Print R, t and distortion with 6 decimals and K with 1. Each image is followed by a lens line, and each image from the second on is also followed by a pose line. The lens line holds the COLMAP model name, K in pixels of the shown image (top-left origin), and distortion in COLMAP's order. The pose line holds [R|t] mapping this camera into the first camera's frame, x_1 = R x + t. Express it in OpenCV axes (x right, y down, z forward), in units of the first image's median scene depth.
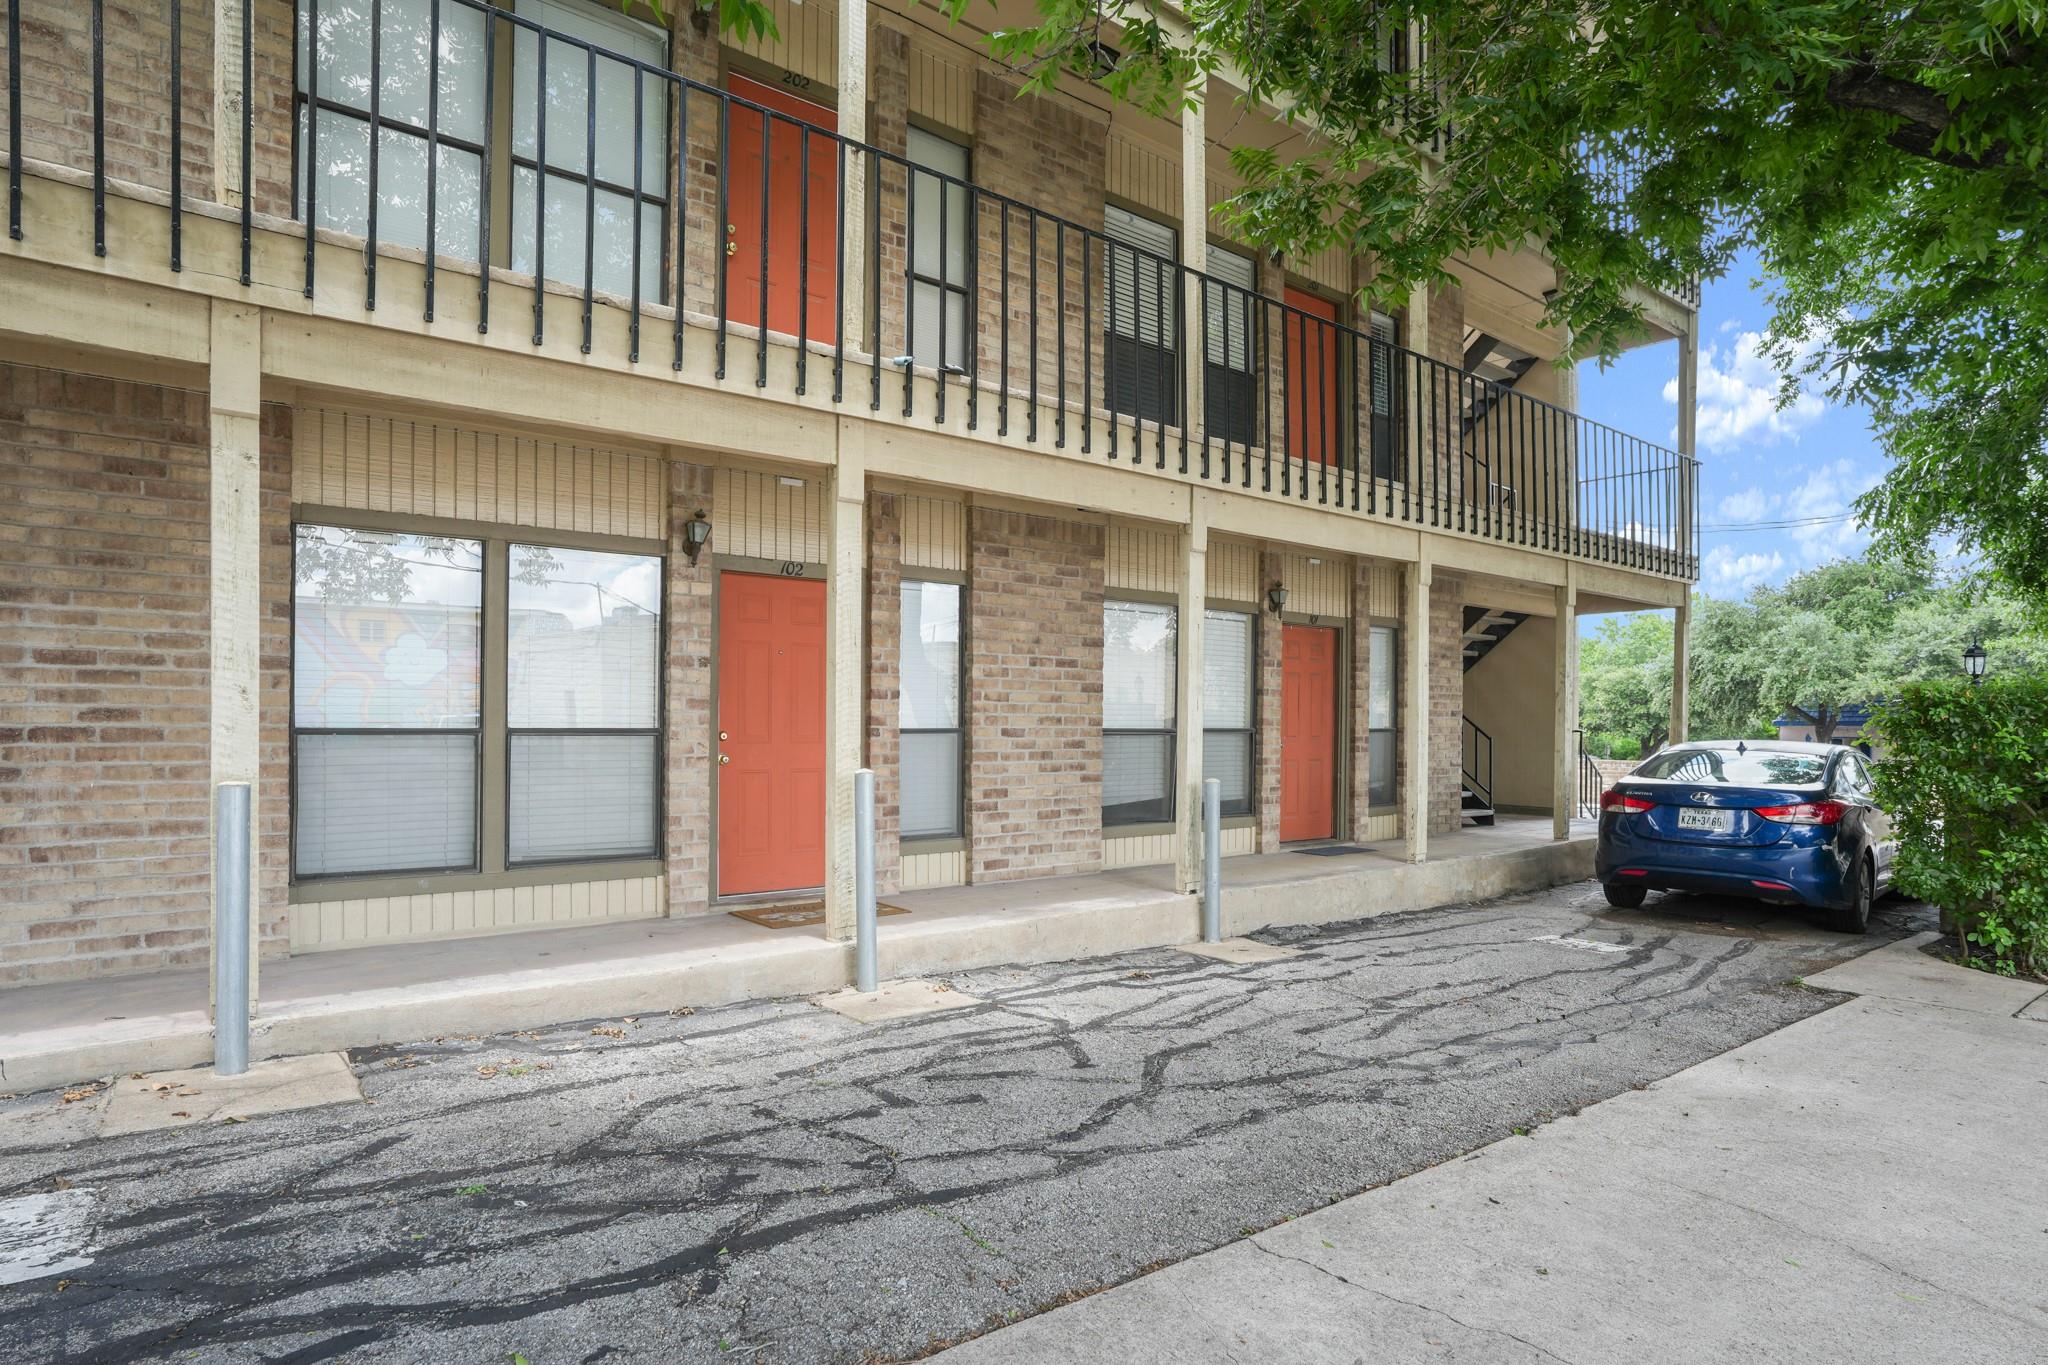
lens RADIAL K [[1113.1, 0, 1021.6], [0, 1113.1, 728.3], [0, 0, 1]] dist [-0.035259, 0.002315]
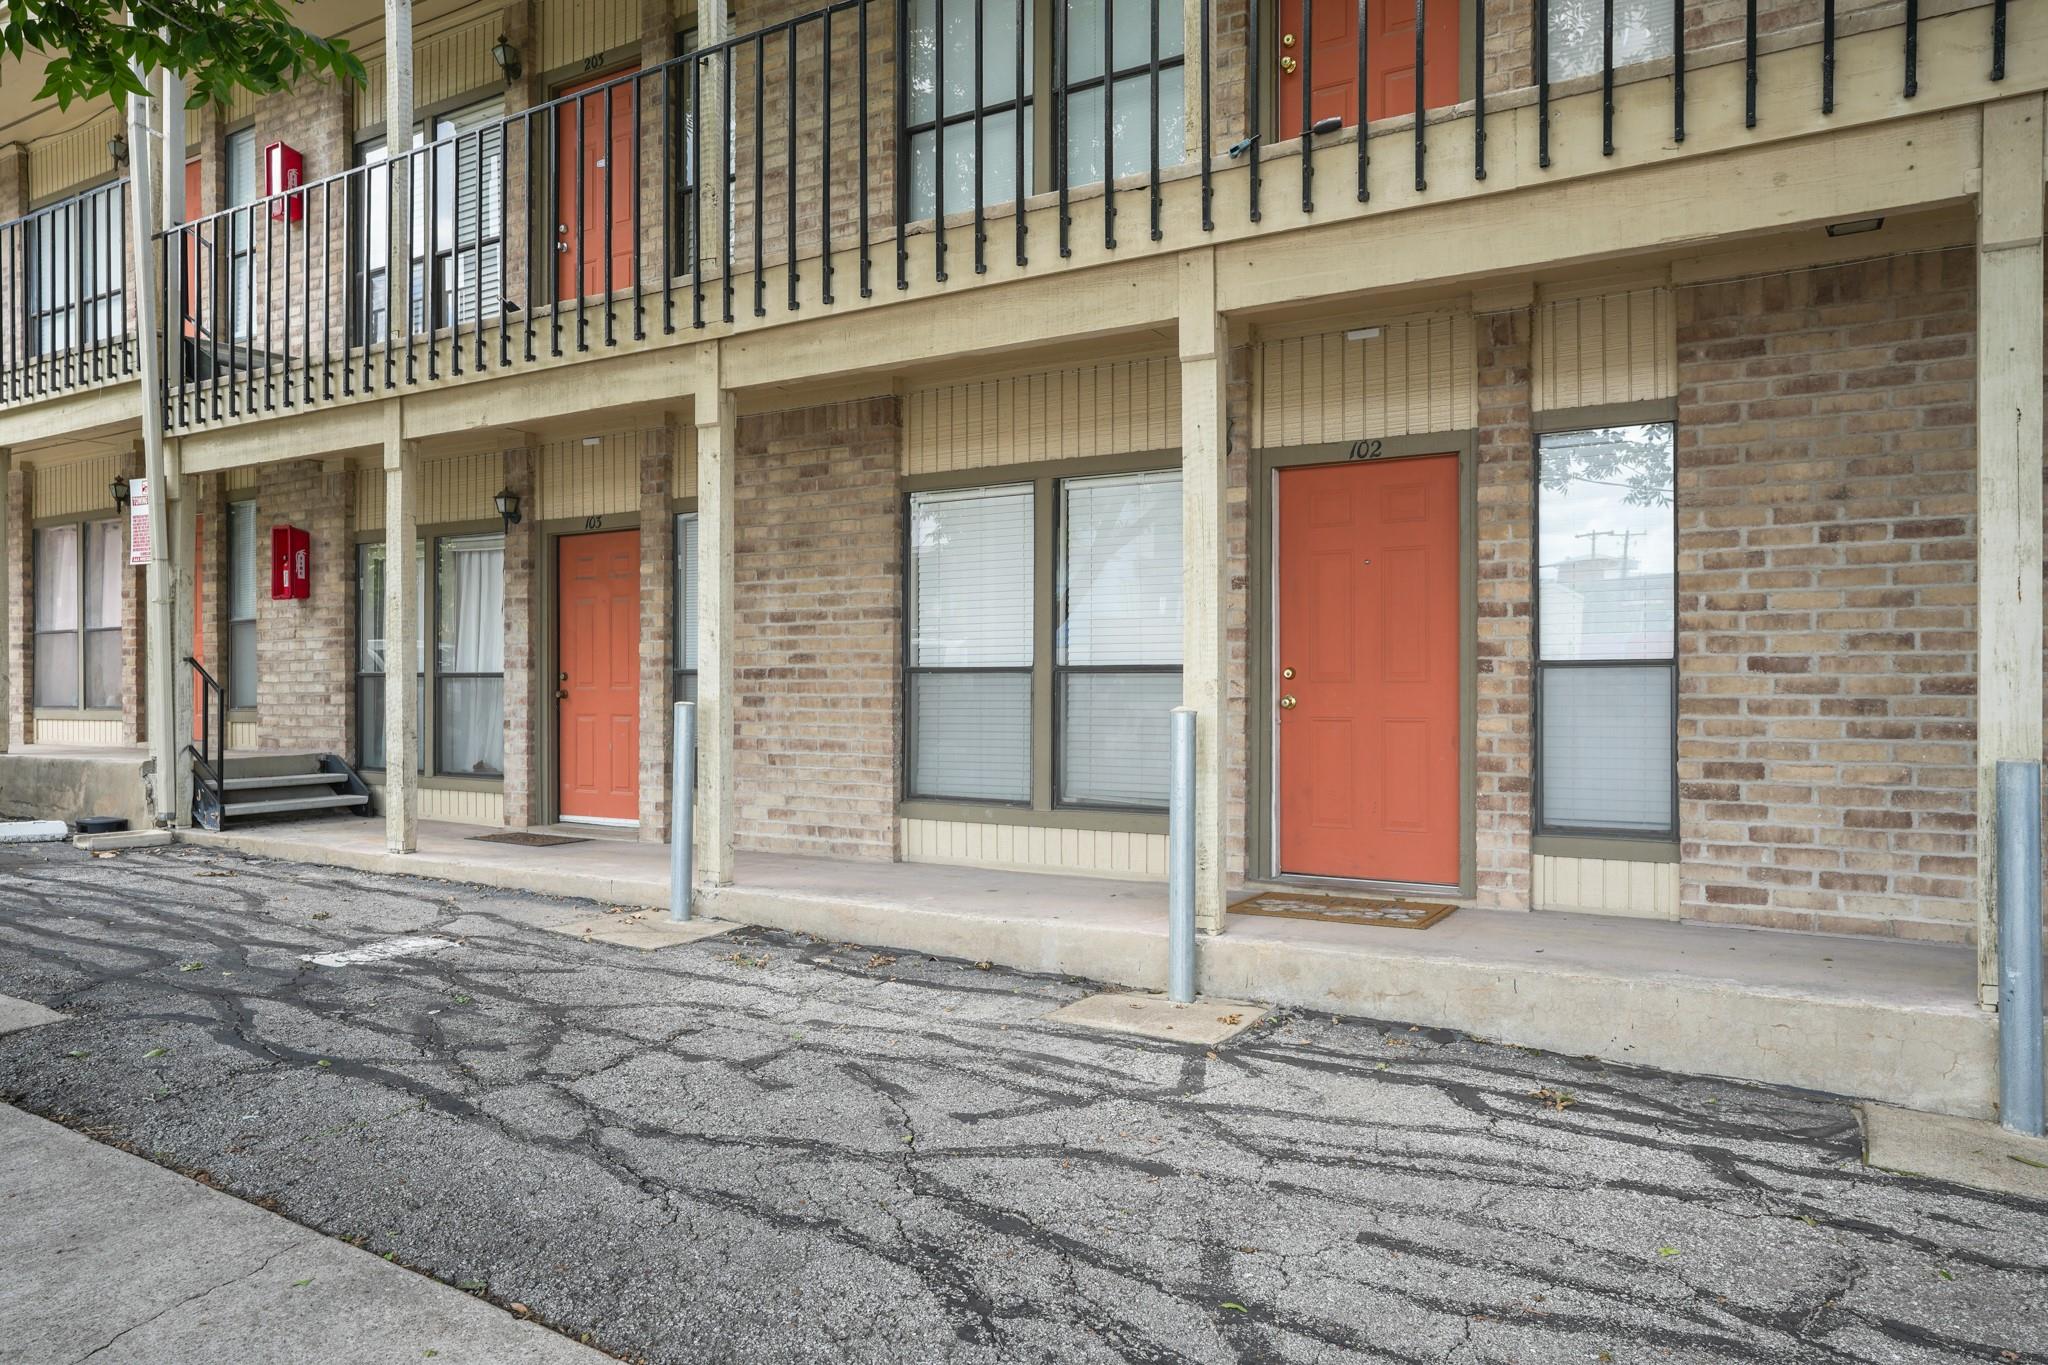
lens RADIAL K [[1322.6, 0, 1024.0], [0, 1322.6, 682.5], [0, 0, 1]] dist [-0.007654, 0.006794]
pose [[0.359739, -0.010073, -0.932999, 0.732407], [-0.002573, 0.999927, -0.011787, 0.033426], [0.933050, 0.006641, 0.359687, 0.629624]]
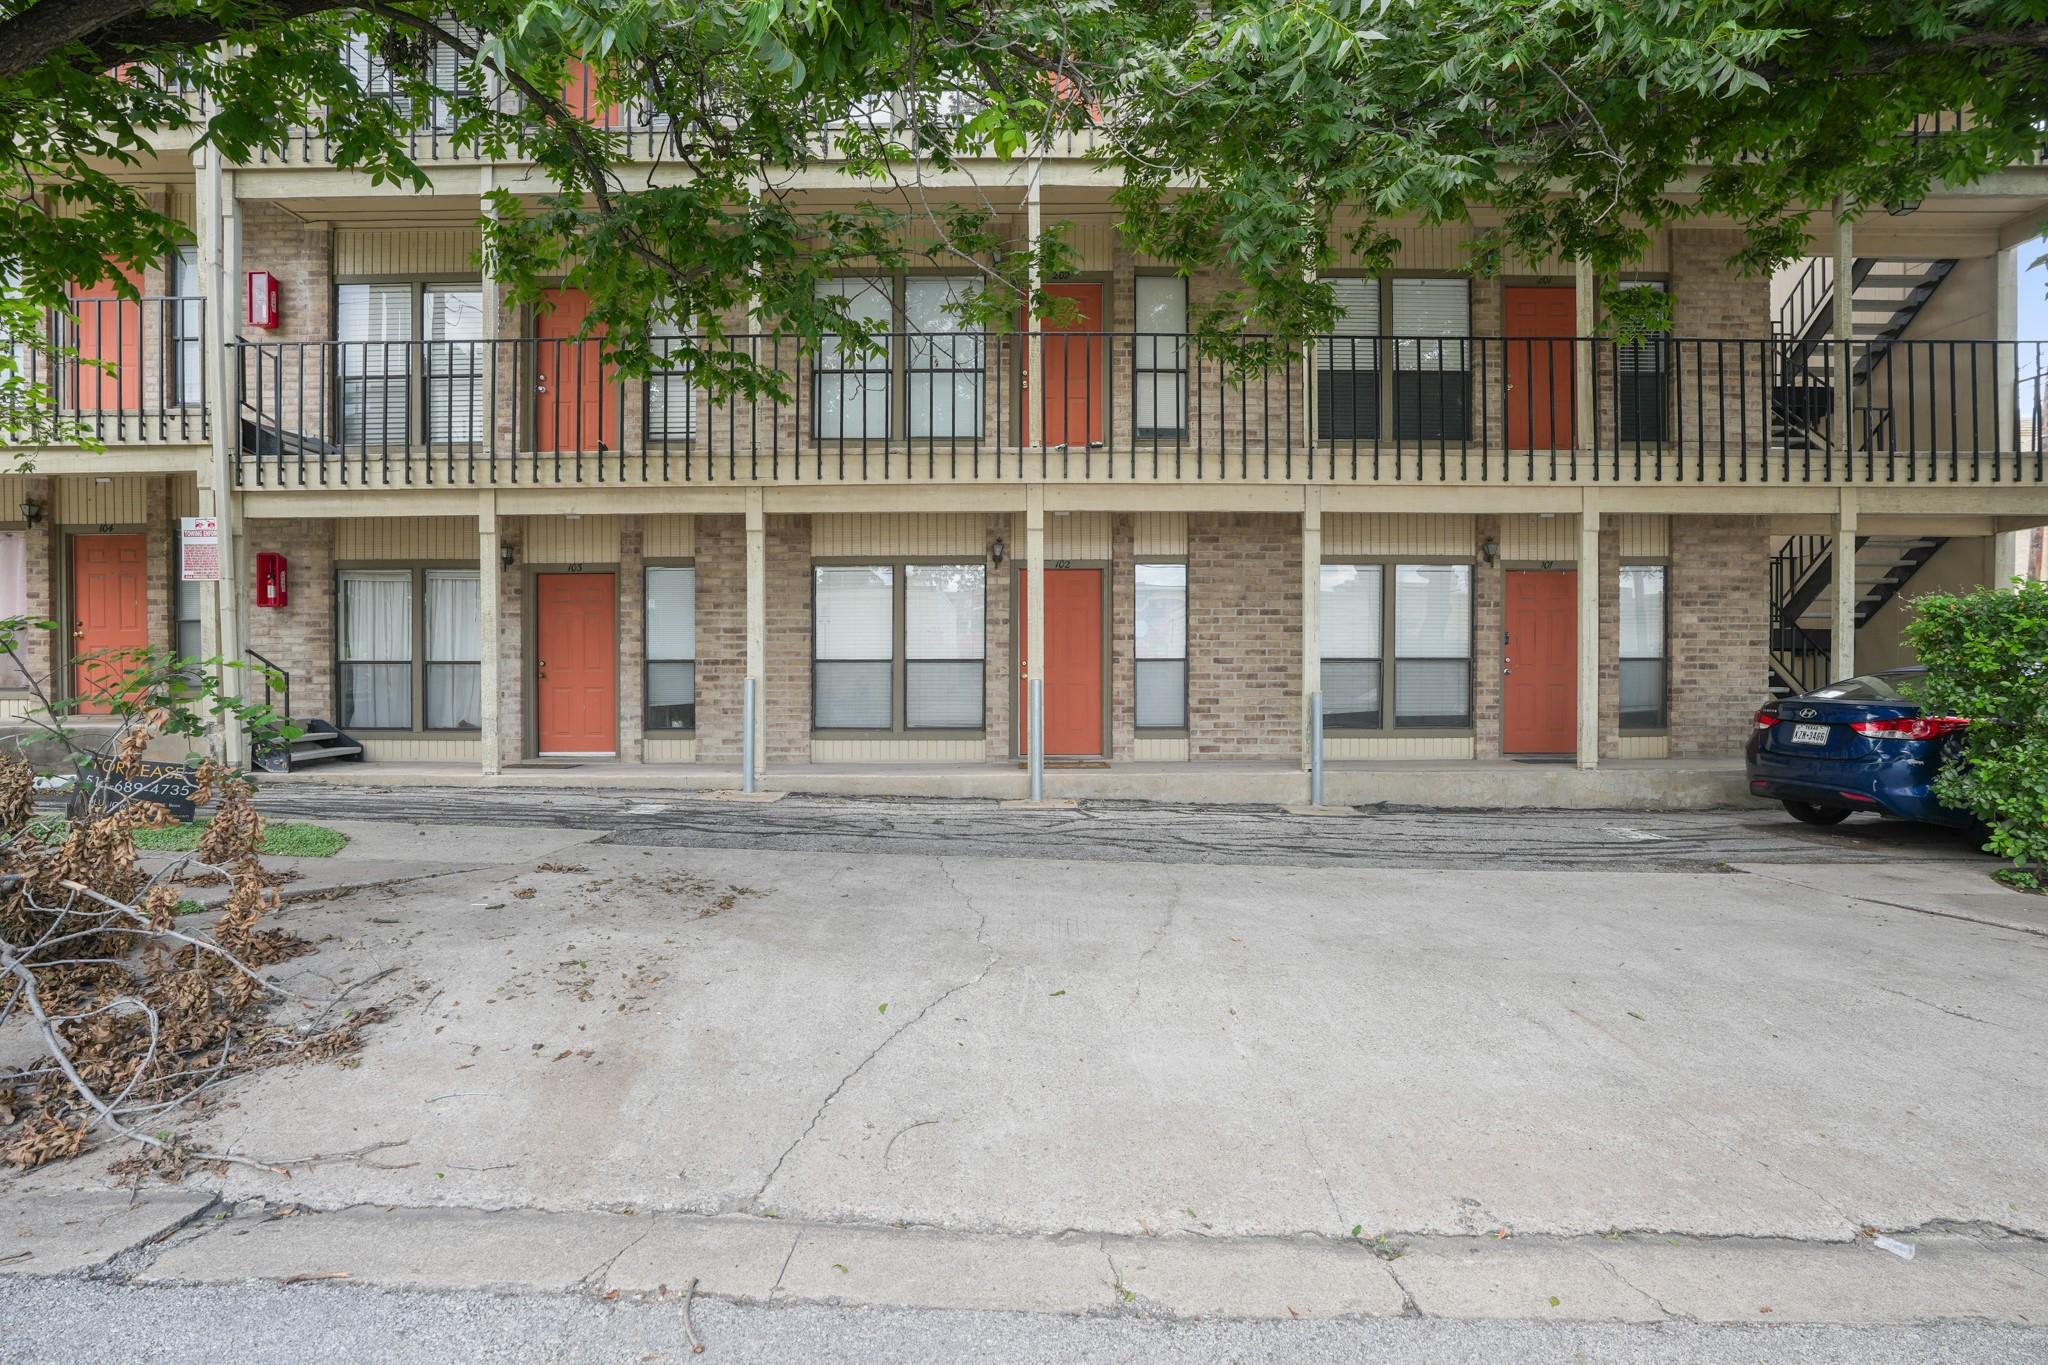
lens RADIAL K [[1027.9, 0, 1024.0], [0, 1027.9, 682.5], [0, 0, 1]] dist [-0.069909, 0.025202]
pose [[0.786297, -0.001090, -0.617847, 0.964952], [0.003528, 0.999990, 0.002726, 0.043291], [0.617838, -0.004323, 0.786293, -0.361223]]
